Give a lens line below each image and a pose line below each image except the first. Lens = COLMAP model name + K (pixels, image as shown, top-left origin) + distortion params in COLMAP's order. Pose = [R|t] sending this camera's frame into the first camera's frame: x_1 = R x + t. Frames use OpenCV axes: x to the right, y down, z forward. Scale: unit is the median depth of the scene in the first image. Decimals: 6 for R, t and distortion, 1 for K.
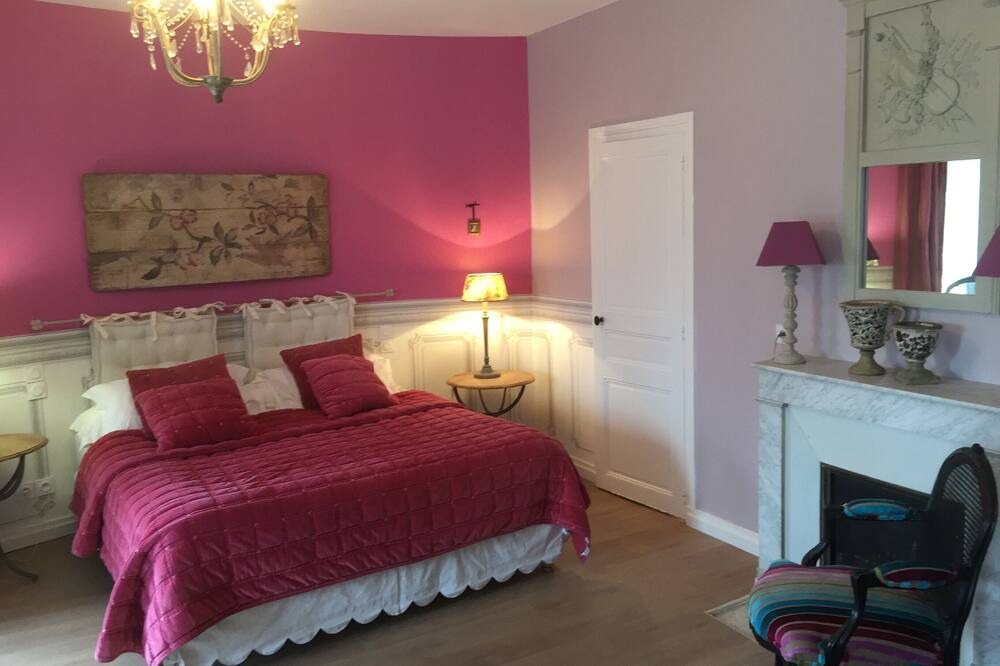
lens RADIAL K [[861.2, 0, 530.0], [0, 861.2, 301.7], [0, 0, 1]] dist [0.055778, -0.165924]
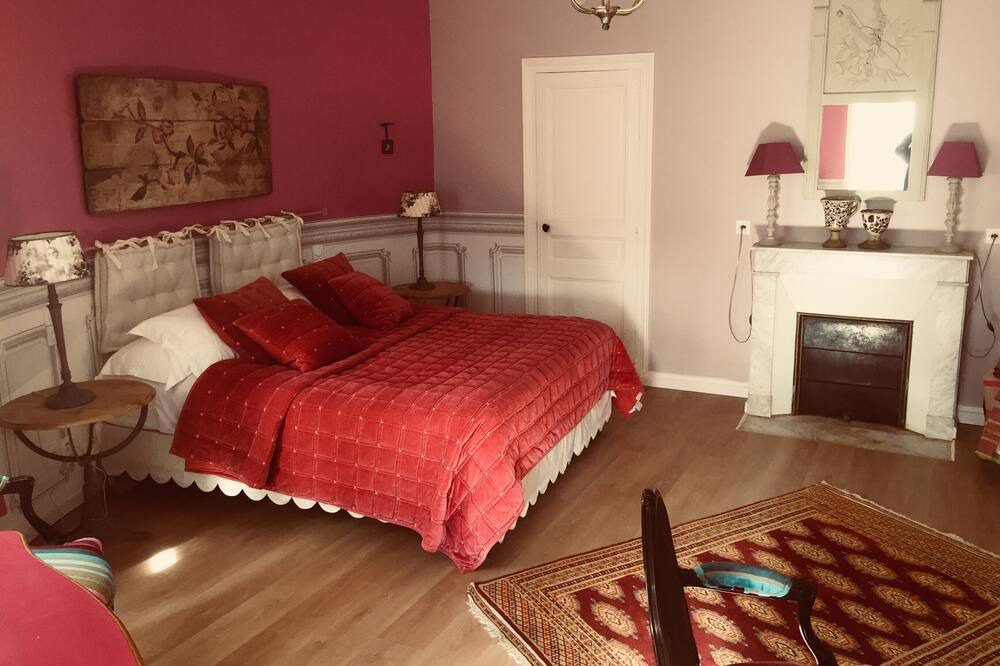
lens RADIAL K [[861.2, 0, 530.0], [0, 861.2, 301.7], [0, 0, 1]] dist [0.055778, -0.165924]
pose [[0.826497, -0.087164, 0.556152, -0.594243], [0.041987, 0.994733, 0.093505, 0.011054], [-0.561373, -0.053931, 0.825804, 0.047495]]
